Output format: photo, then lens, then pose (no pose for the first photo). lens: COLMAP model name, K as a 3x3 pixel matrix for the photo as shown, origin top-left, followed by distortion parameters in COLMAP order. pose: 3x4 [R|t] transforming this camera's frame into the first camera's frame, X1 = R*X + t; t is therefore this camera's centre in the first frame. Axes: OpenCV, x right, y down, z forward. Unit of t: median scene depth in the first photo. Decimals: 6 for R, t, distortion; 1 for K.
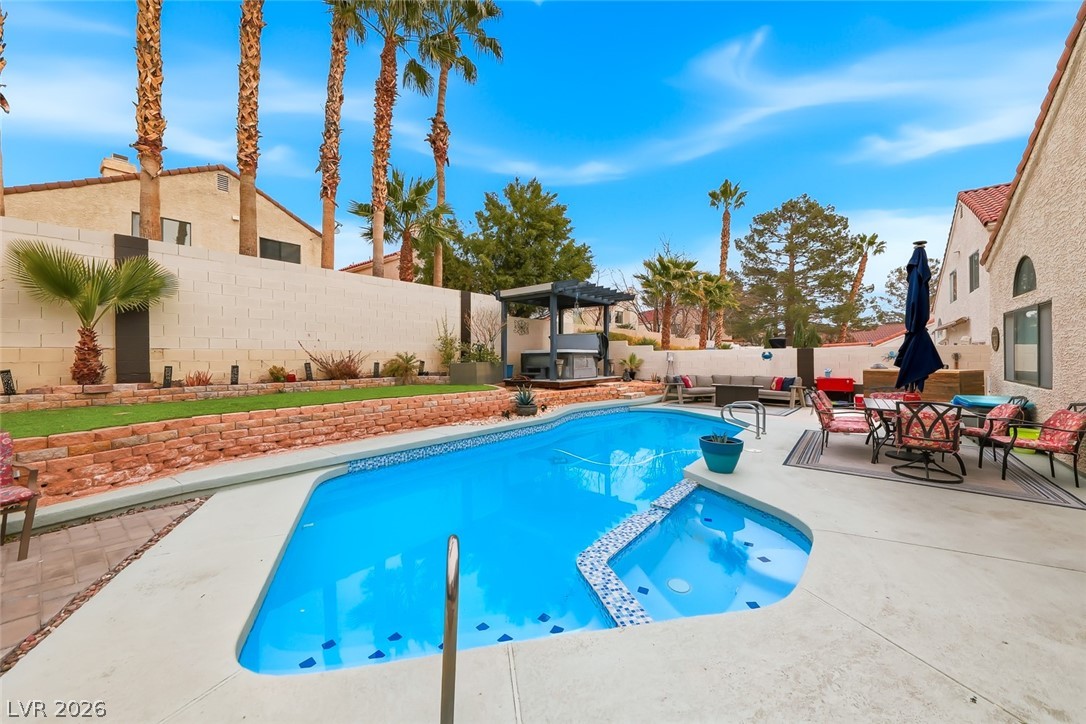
lens RADIAL K [[383.8, 0, 523.4], [0, 383.8, 359.2], [0, 0, 1]] dist [0.008622, -0.001960]
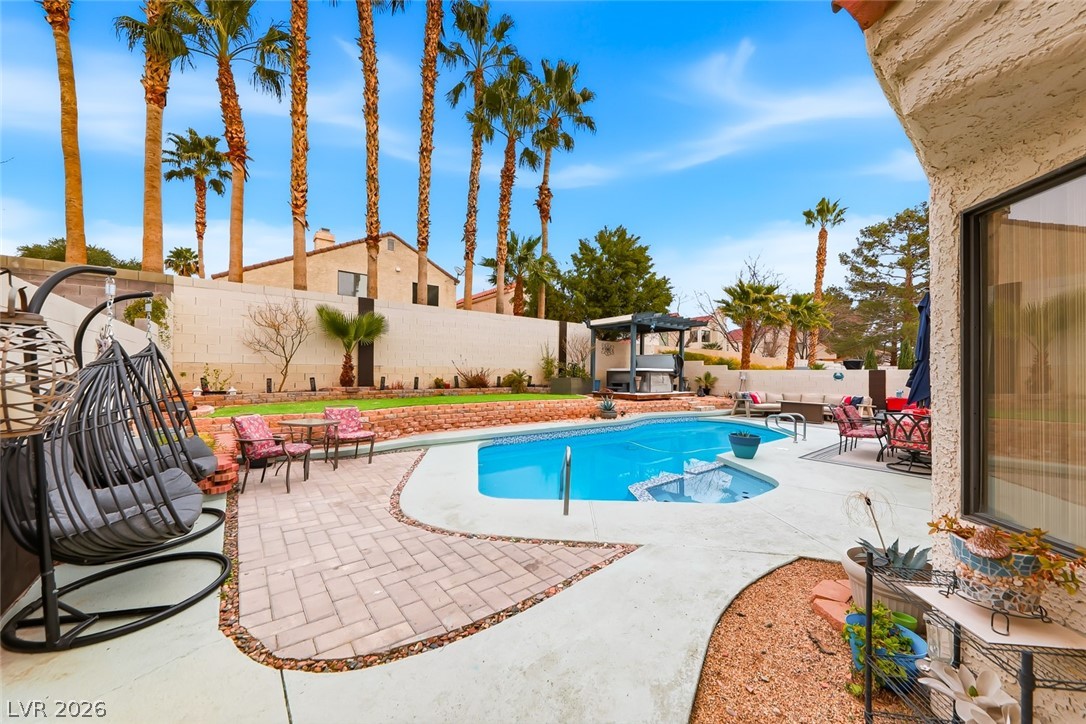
lens RADIAL K [[383.8, 0, 539.6], [0, 383.8, 370.4], [0, 0, 1]] dist [0.008622, -0.001960]
pose [[0.981478, 0.014578, -0.191019, 0.018790], [-0.016443, 0.999831, -0.008183, -0.003505], [0.190868, 0.011172, 0.981552, -0.260730]]
